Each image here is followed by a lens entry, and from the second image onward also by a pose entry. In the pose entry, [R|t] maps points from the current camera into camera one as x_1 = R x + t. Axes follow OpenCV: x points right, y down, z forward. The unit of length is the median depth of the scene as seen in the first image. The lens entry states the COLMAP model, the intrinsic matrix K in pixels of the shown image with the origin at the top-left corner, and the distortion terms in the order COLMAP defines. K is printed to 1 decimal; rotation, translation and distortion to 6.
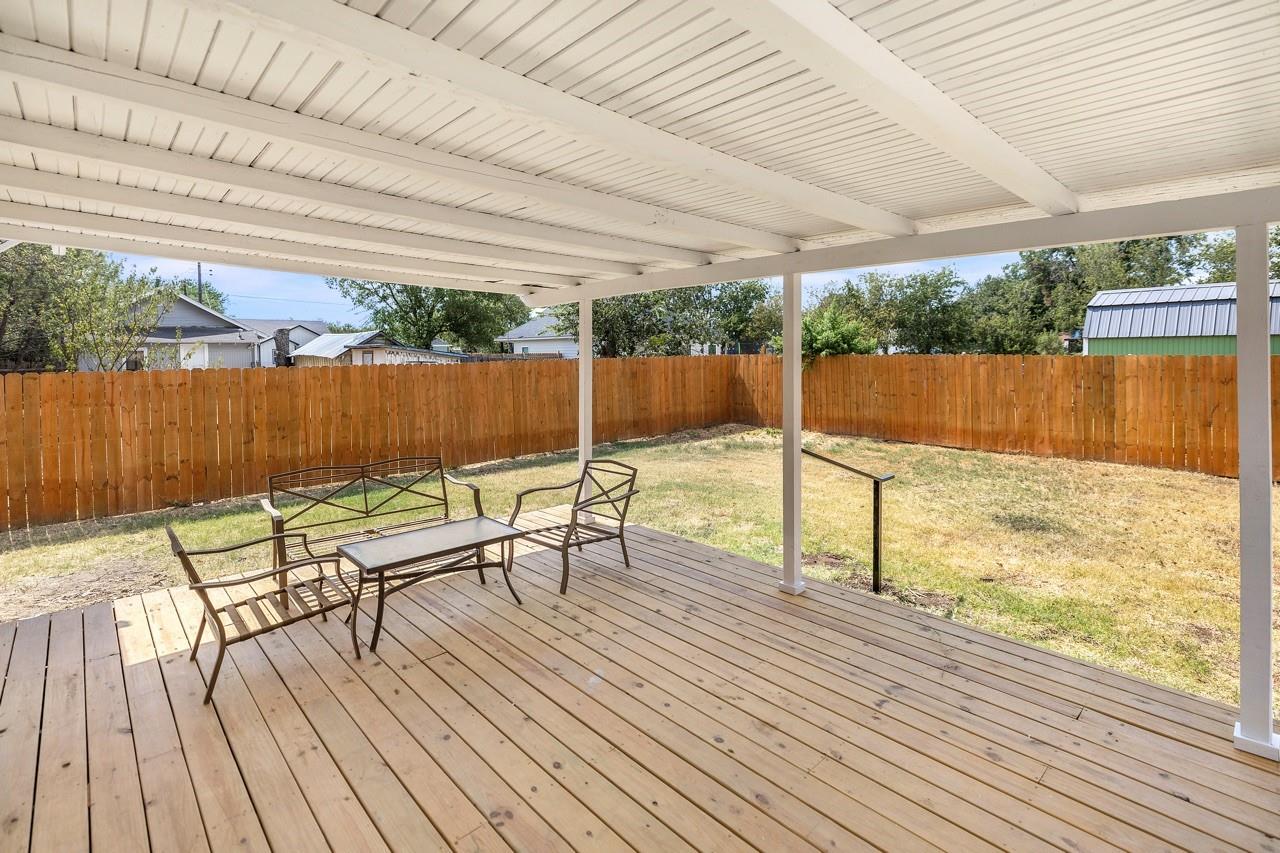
lens RADIAL K [[595.2, 0, 652.9], [0, 595.2, 416.8], [0, 0, 1]] dist [0.002982, 0.001916]
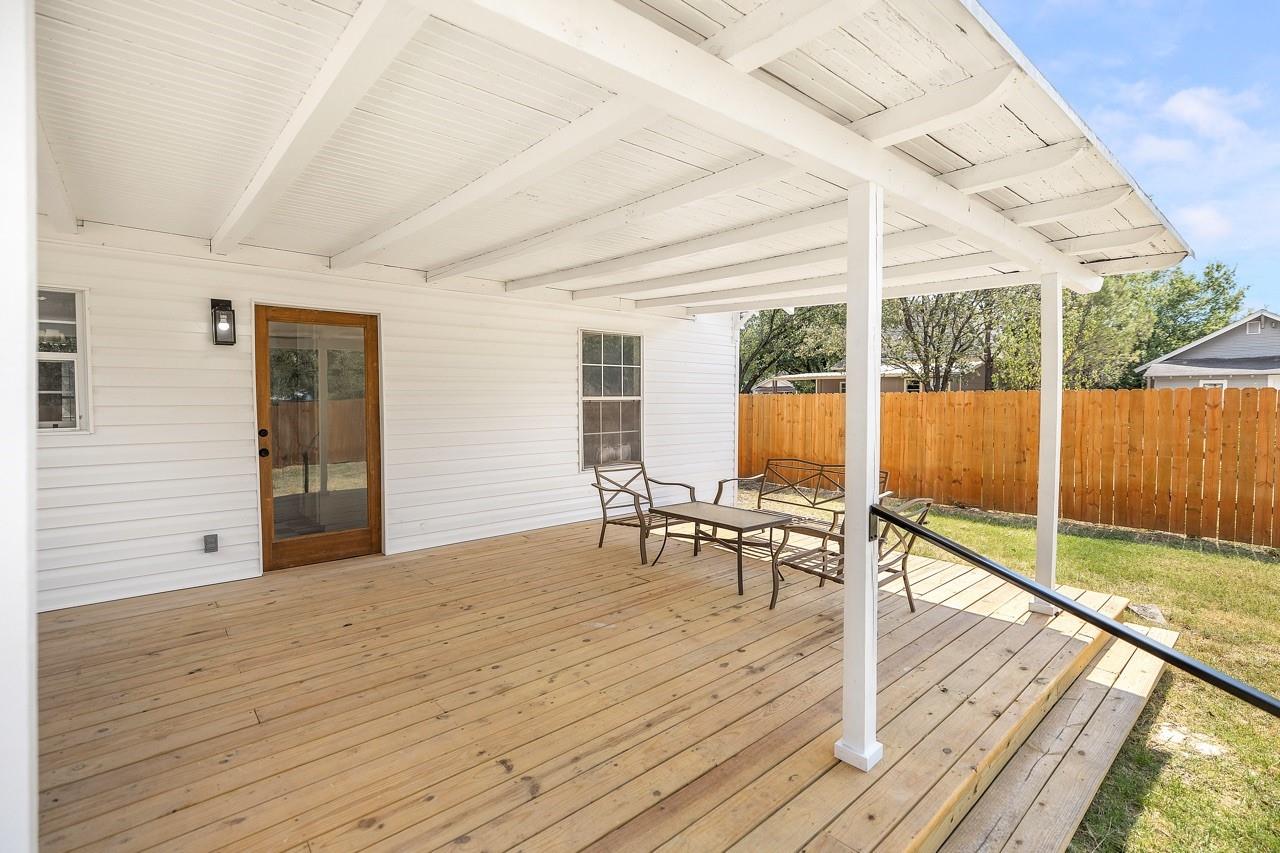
lens RADIAL K [[595.2, 0, 652.9], [0, 595.2, 416.8], [0, 0, 1]] dist [0.002982, 0.001916]
pose [[-0.030715, 0.038246, -0.998796, 0.585856], [-0.102405, 0.993889, 0.041207, -0.021926], [0.994269, 0.103547, -0.026611, 0.587444]]
